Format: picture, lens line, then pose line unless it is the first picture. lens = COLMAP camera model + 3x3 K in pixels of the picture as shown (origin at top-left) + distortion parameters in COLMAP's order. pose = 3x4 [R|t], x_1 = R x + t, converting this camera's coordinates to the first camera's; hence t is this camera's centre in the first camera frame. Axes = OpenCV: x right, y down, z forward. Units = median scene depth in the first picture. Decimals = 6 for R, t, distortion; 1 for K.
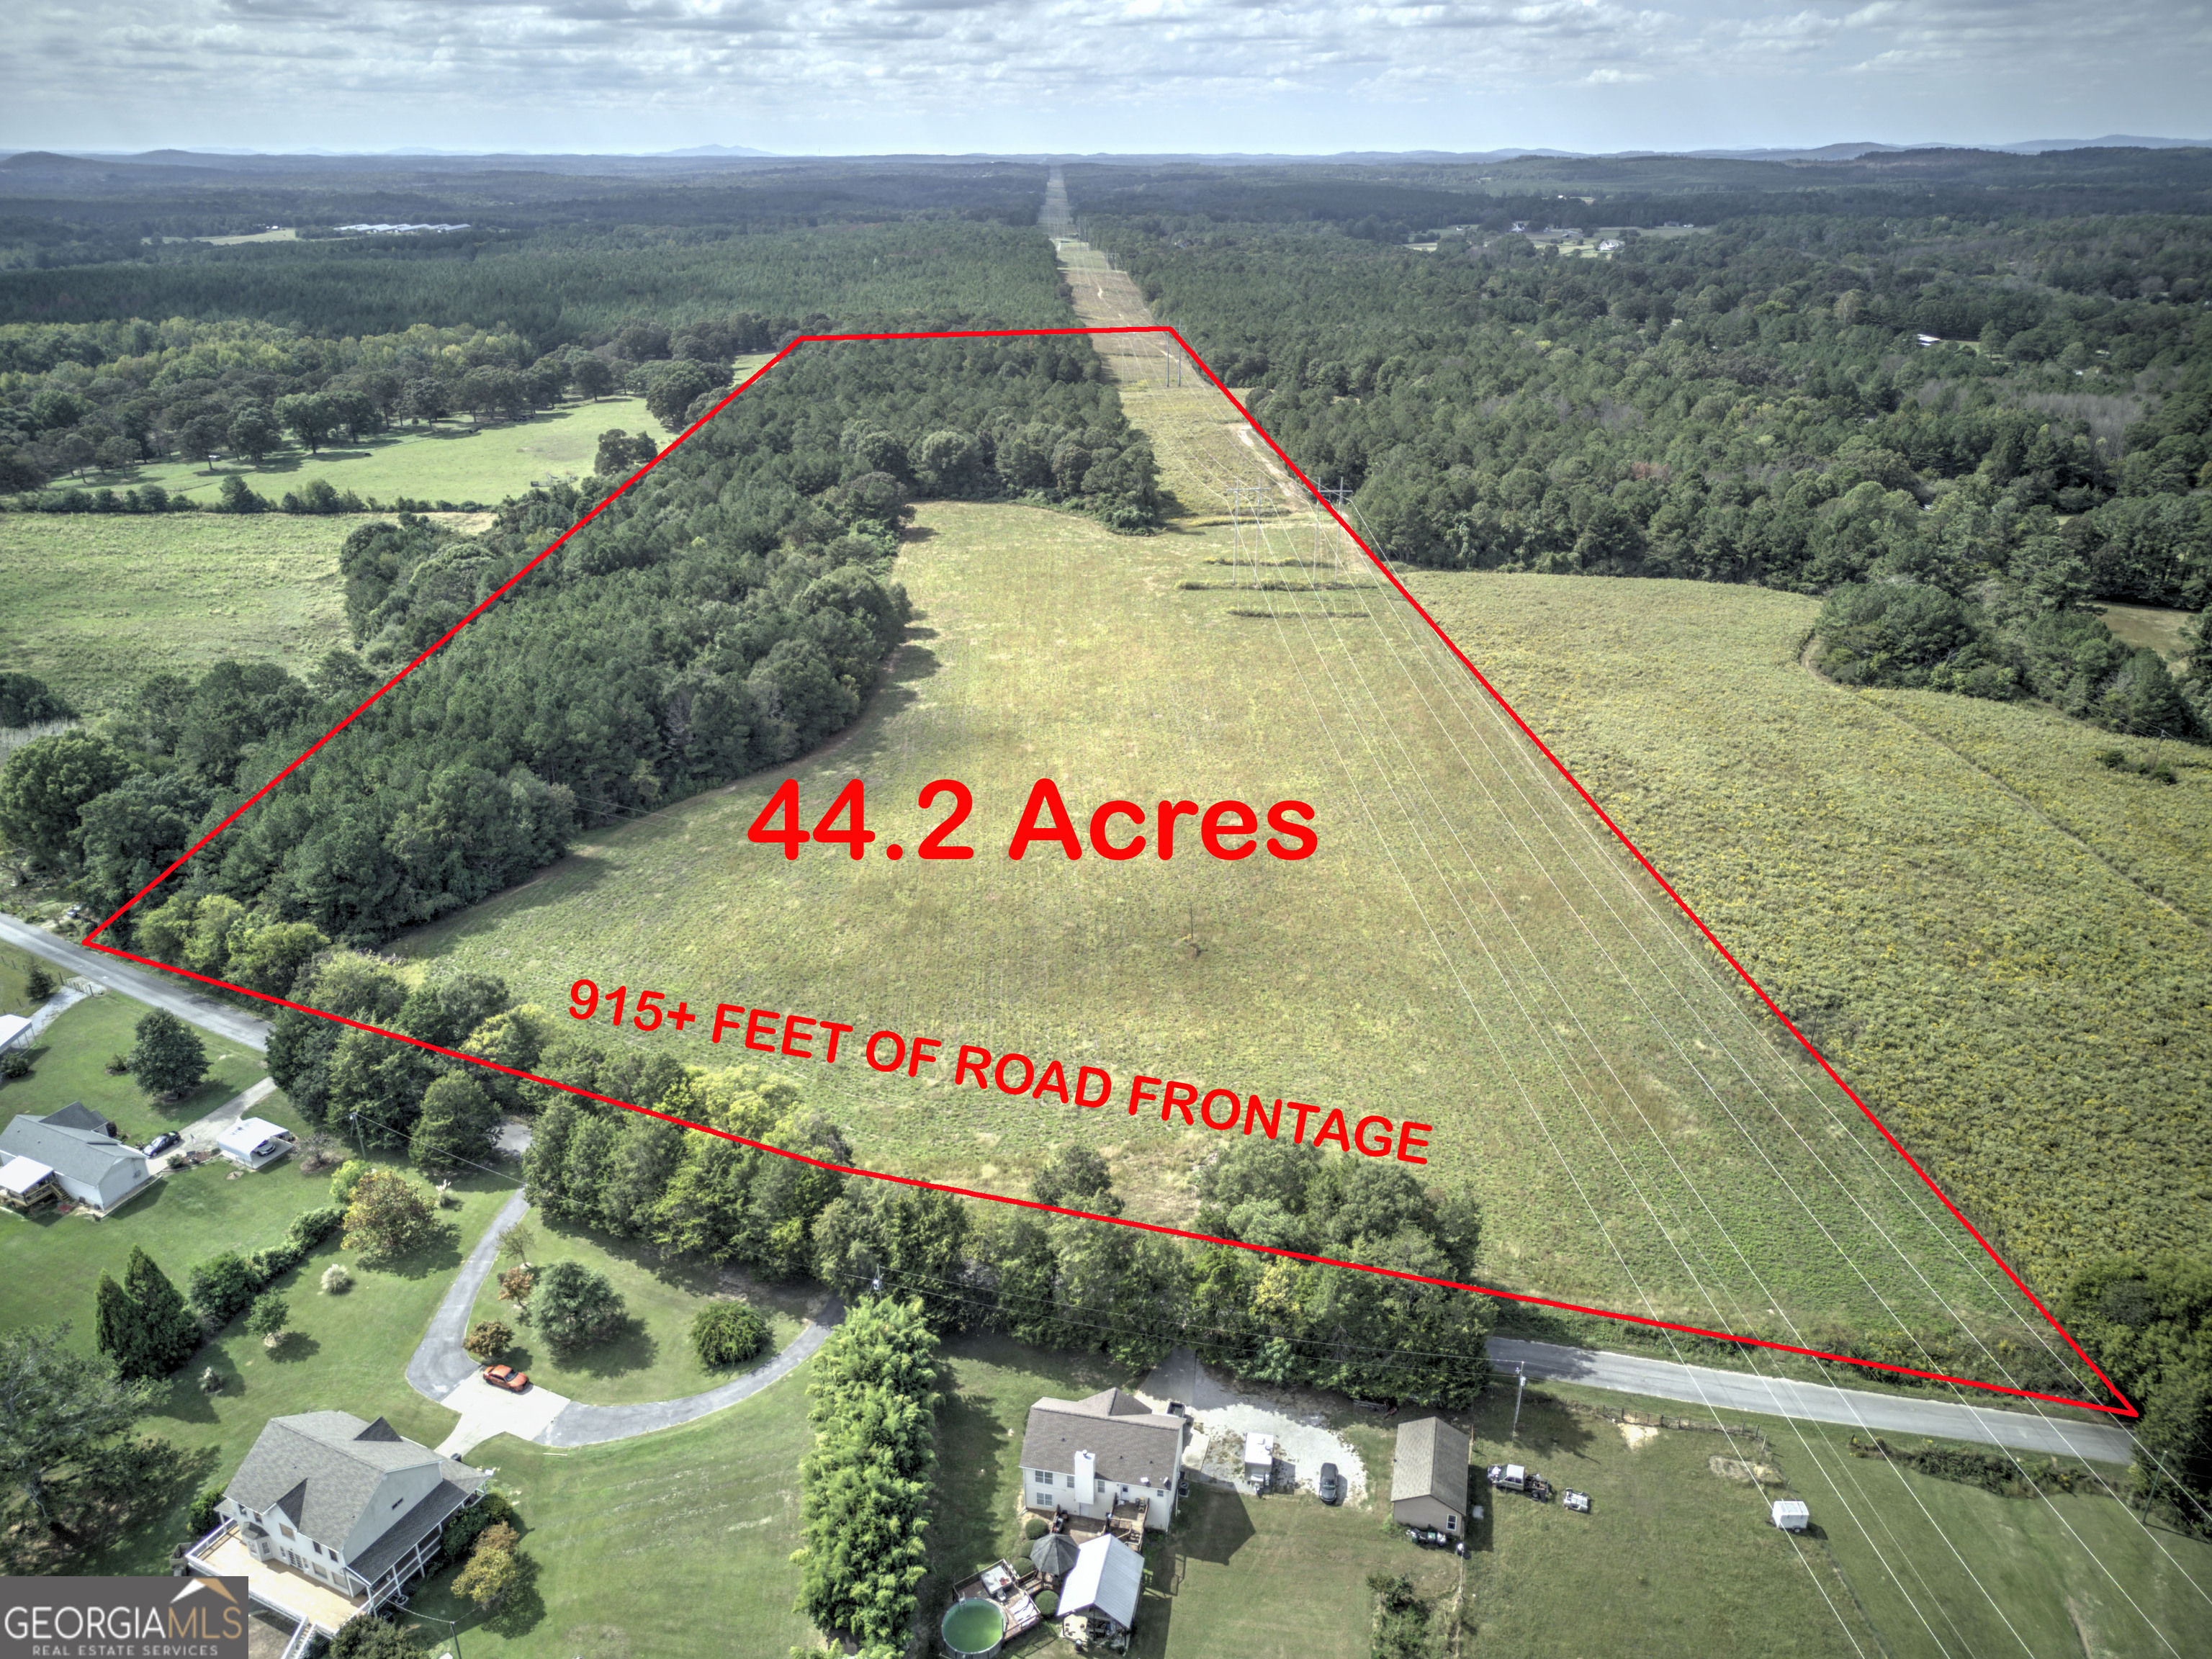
lens RADIAL K [[1553.8, 0, 1114.4], [0, 1553.8, 835.5], [0, 0, 1]] dist [0.076735, -0.068171]
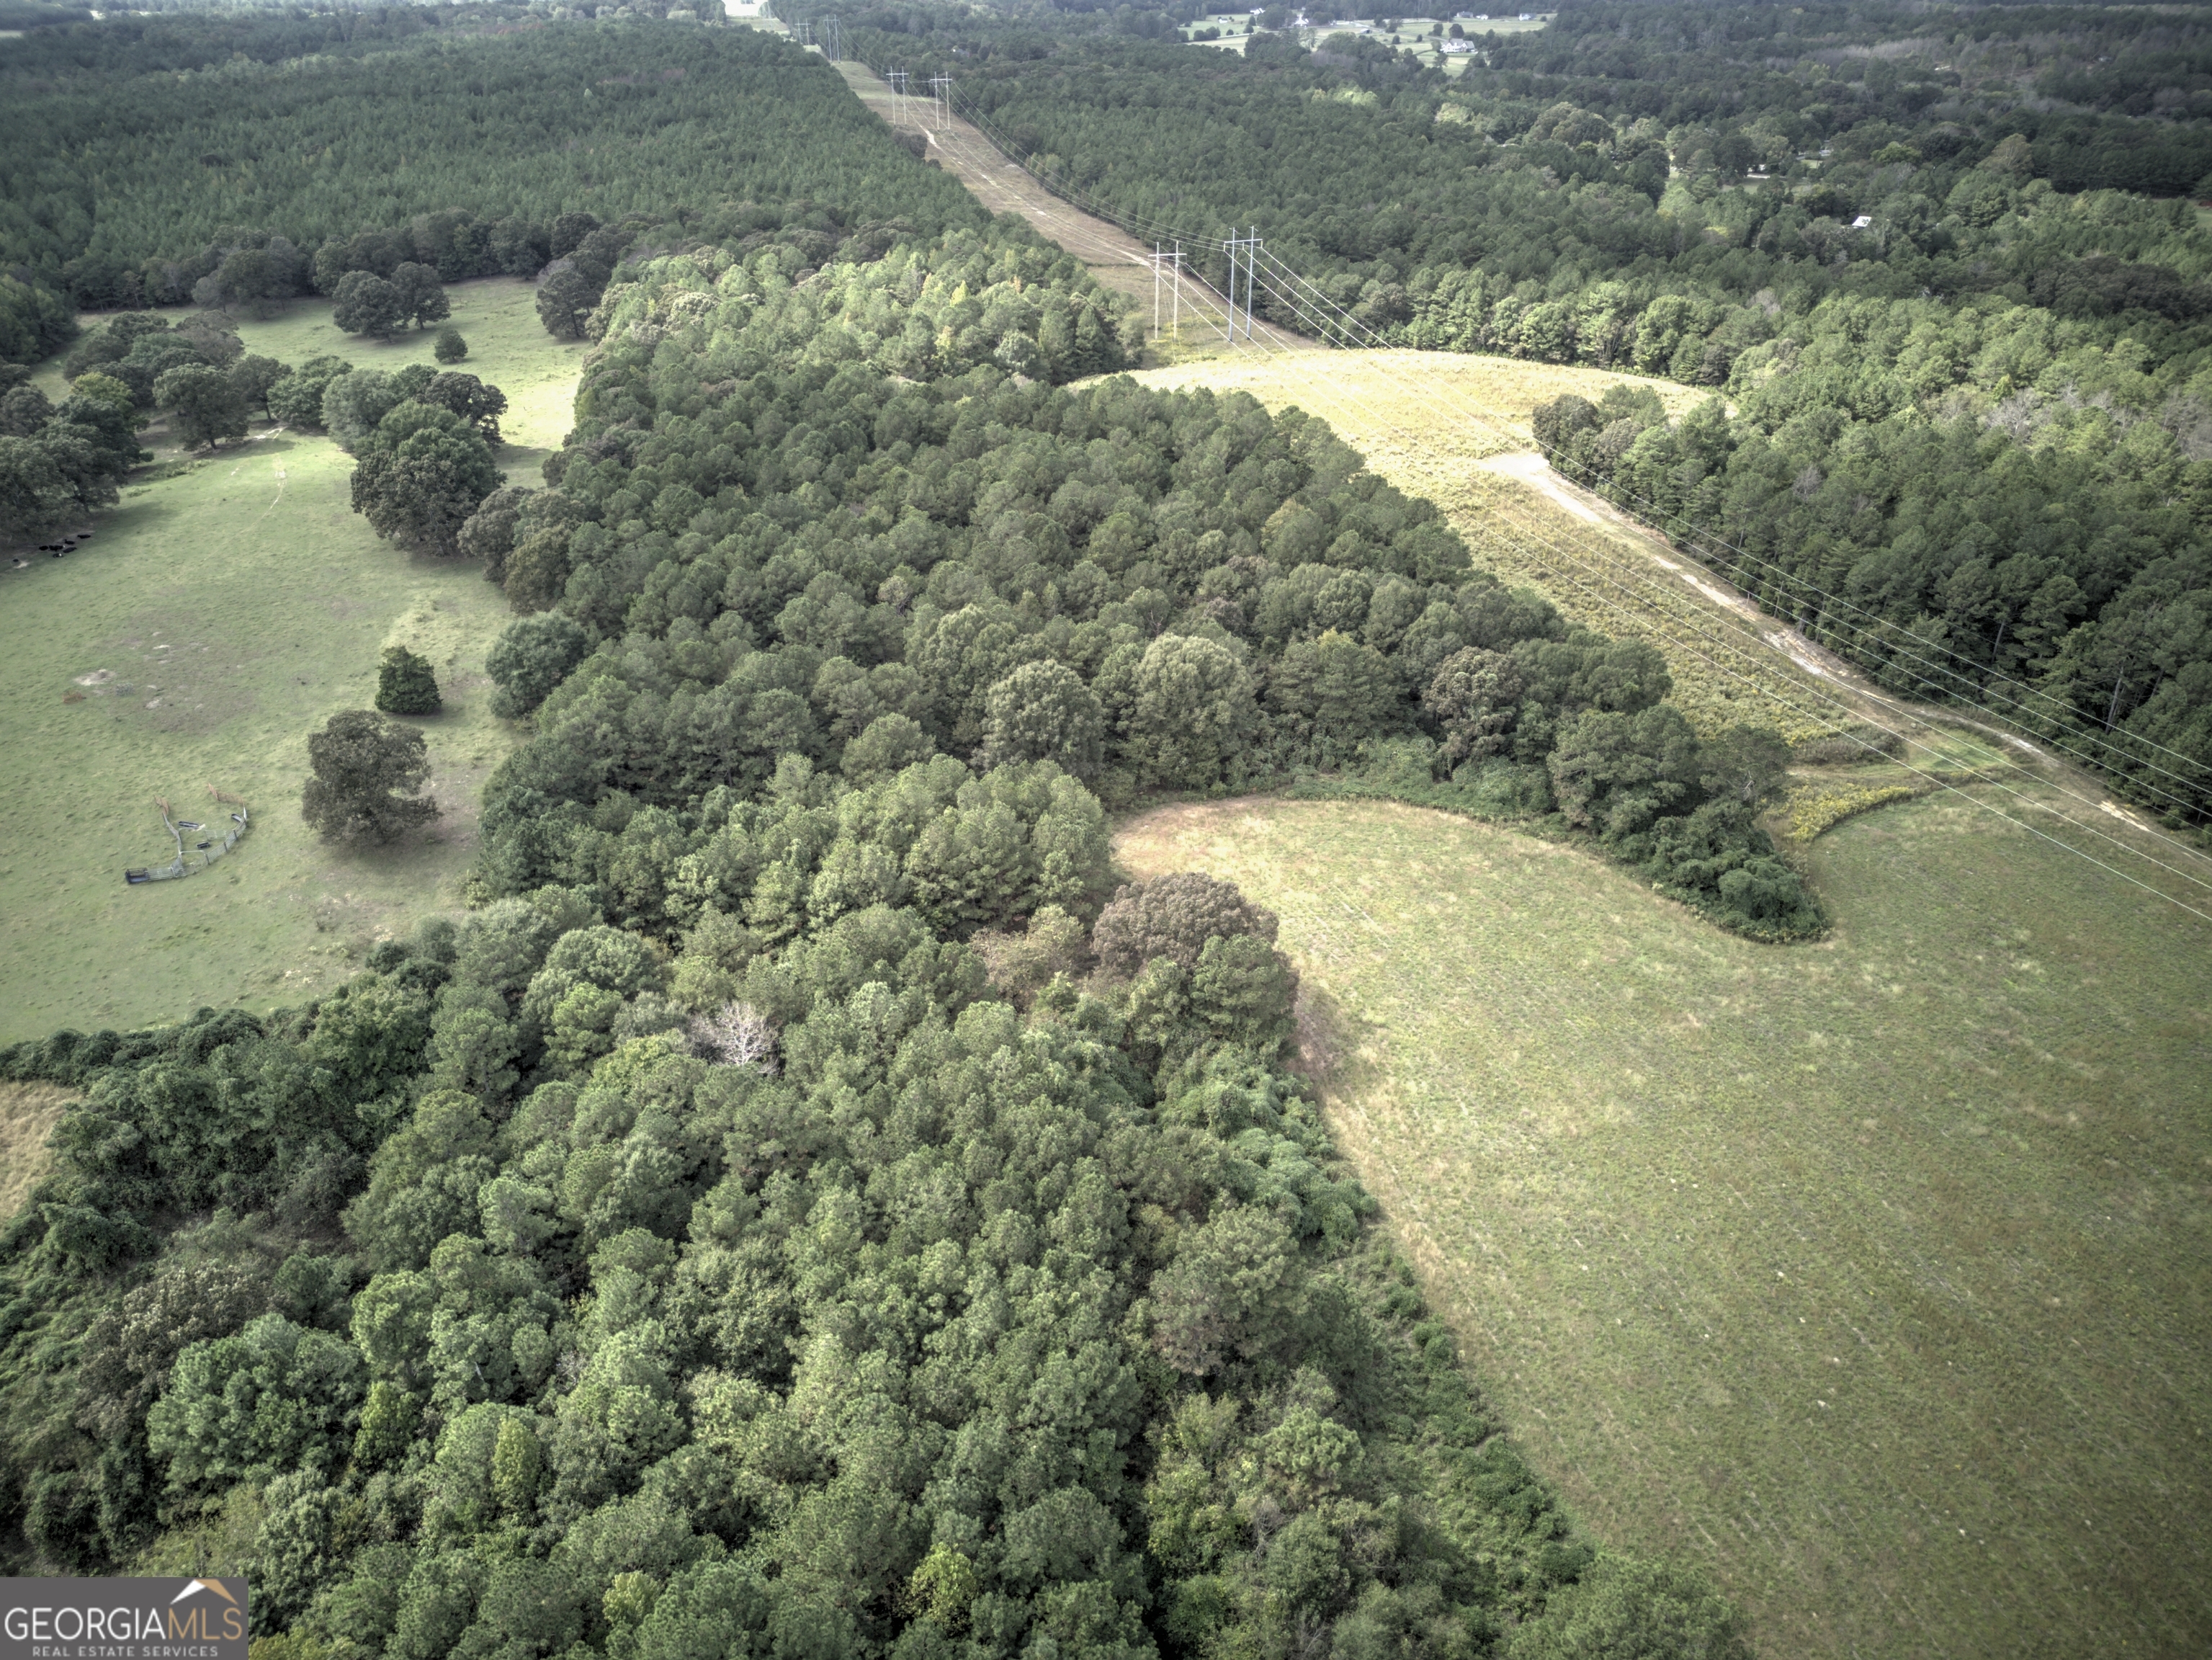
lens RADIAL K [[1593.7, 0, 1106.0], [0, 1593.7, 830.0], [0, 0, 1]] dist [0.045680, -0.003004]
pose [[0.978024, -0.101417, 0.182165, -0.408181], [0.082384, 0.990601, 0.109189, -0.492509], [-0.191526, -0.091782, 0.977187, 1.116769]]
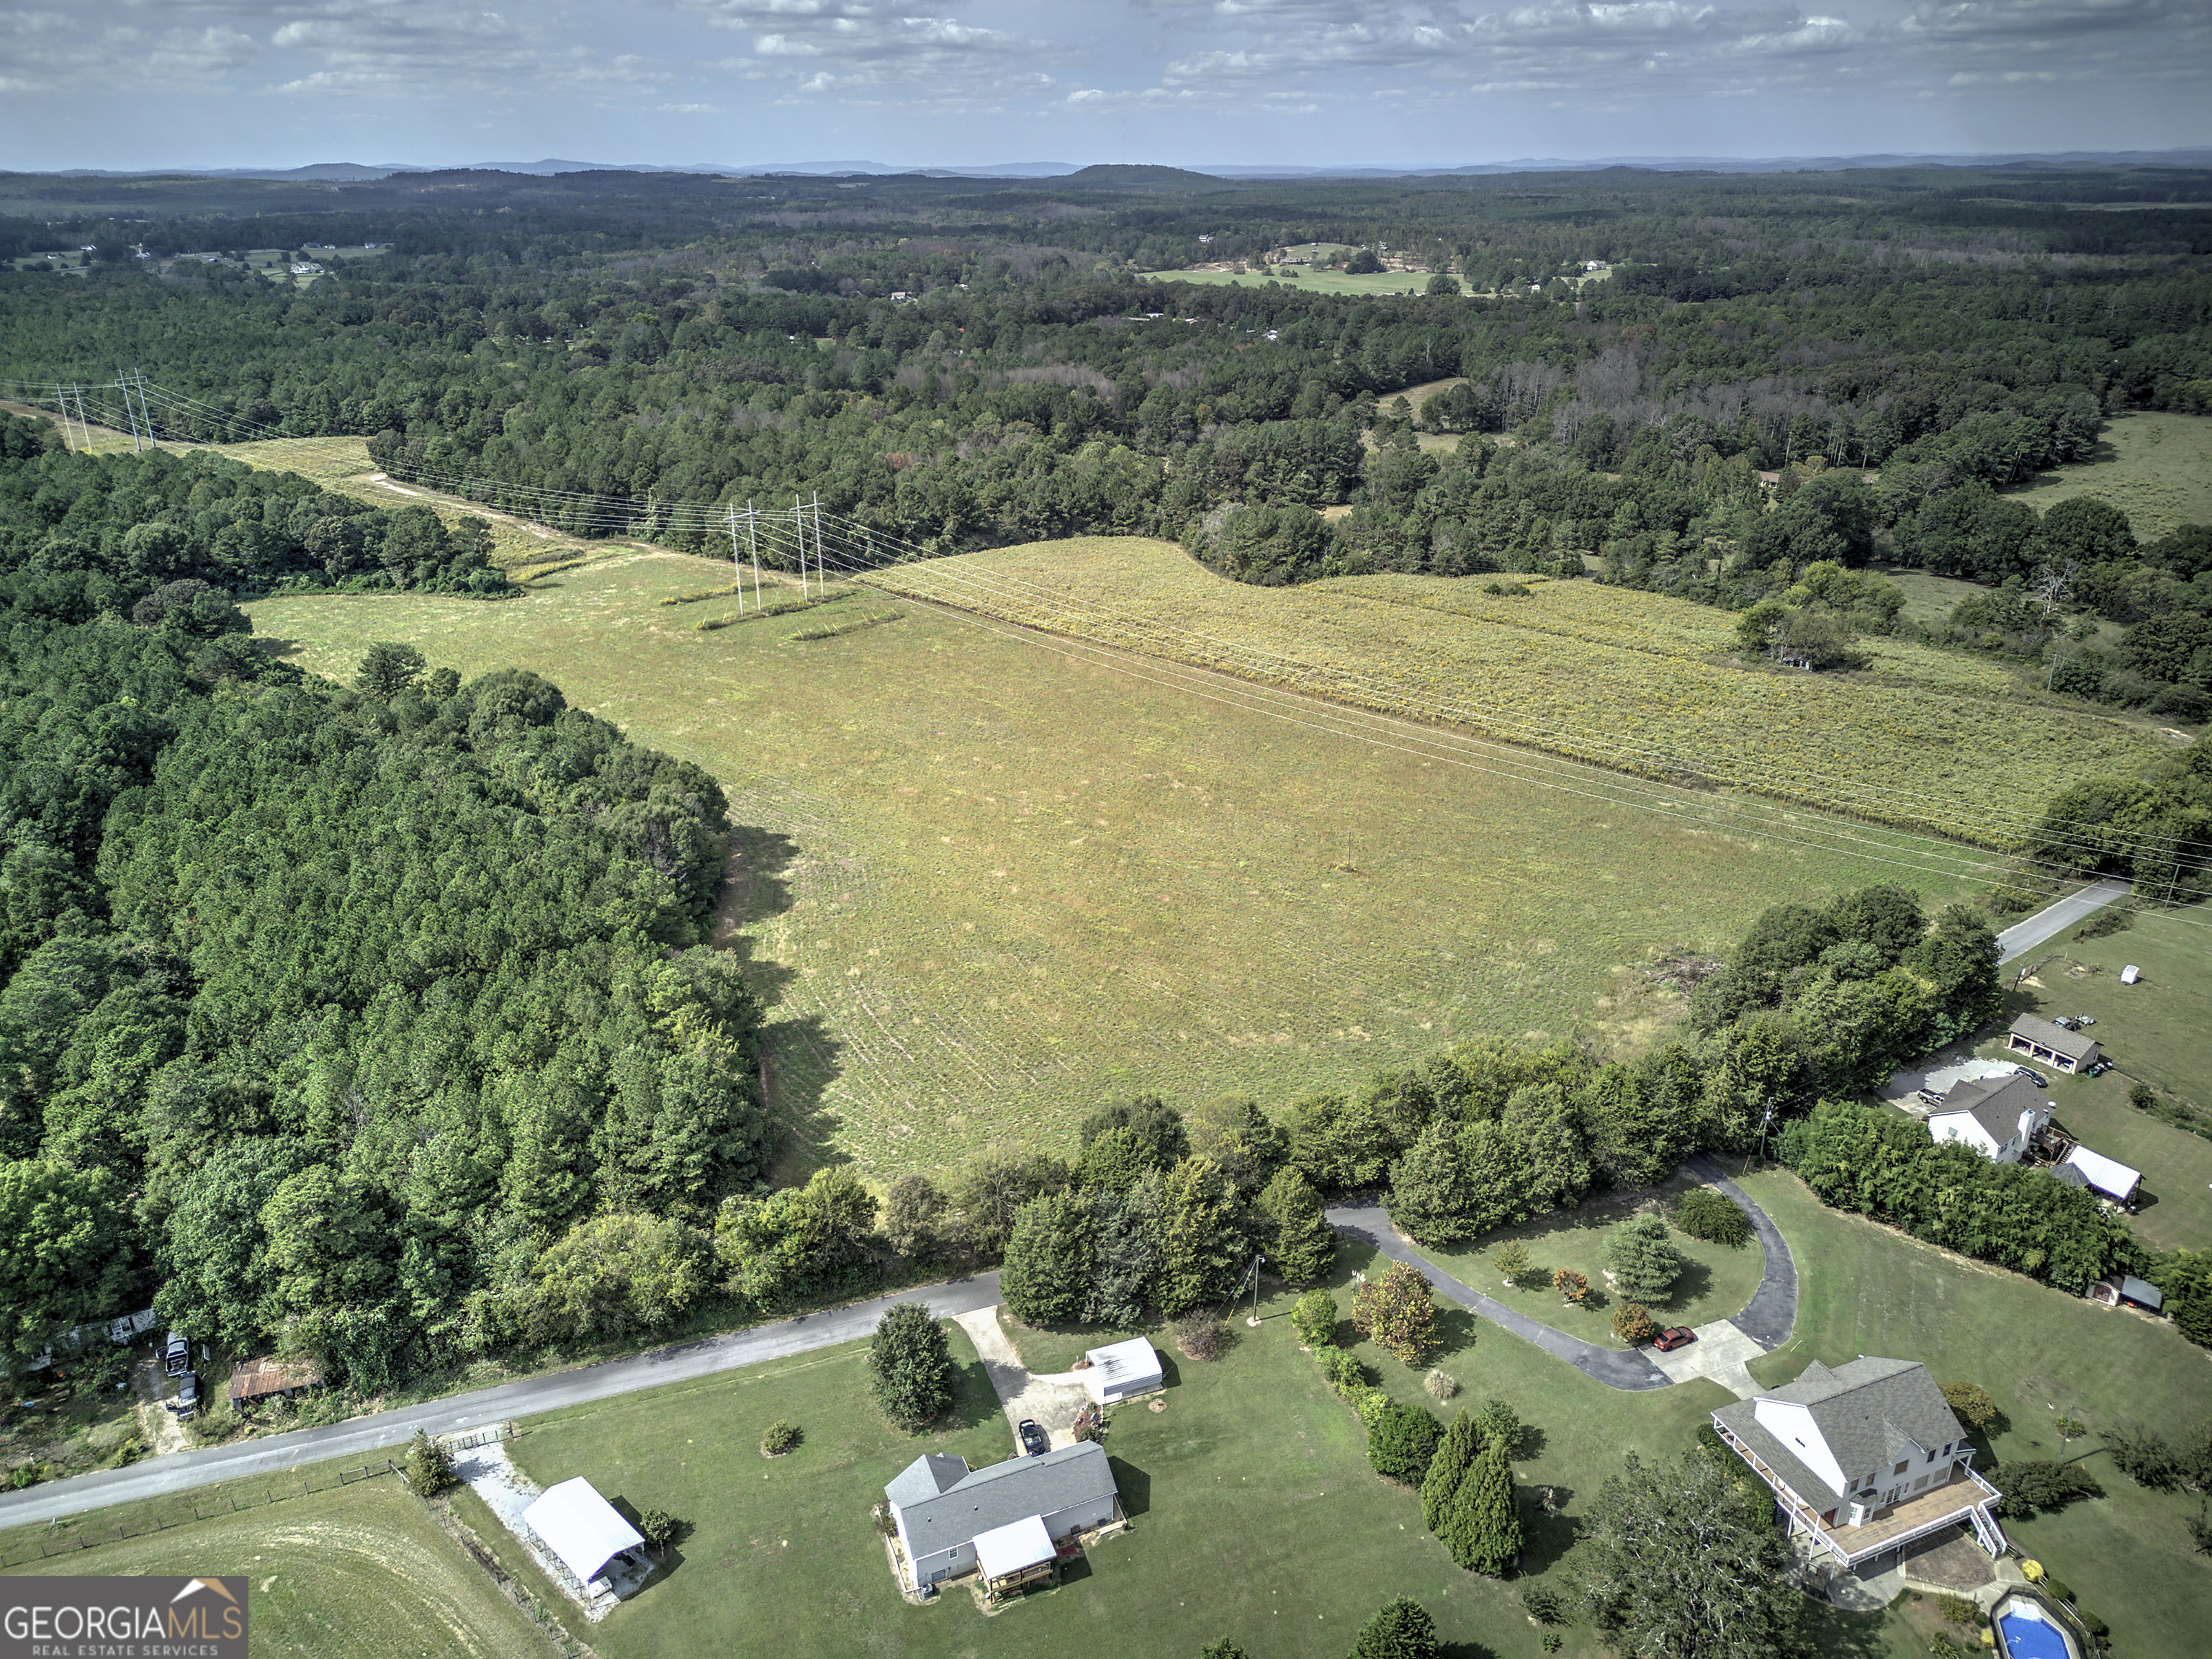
lens RADIAL K [[1553.8, 0, 1114.4], [0, 1553.8, 835.5], [0, 0, 1]] dist [0.076735, -0.068171]
pose [[0.666965, -0.294450, 0.684439, -0.710863], [0.301979, 0.946598, 0.112963, -0.112934], [-0.681151, 0.131344, 0.720265, 0.263570]]
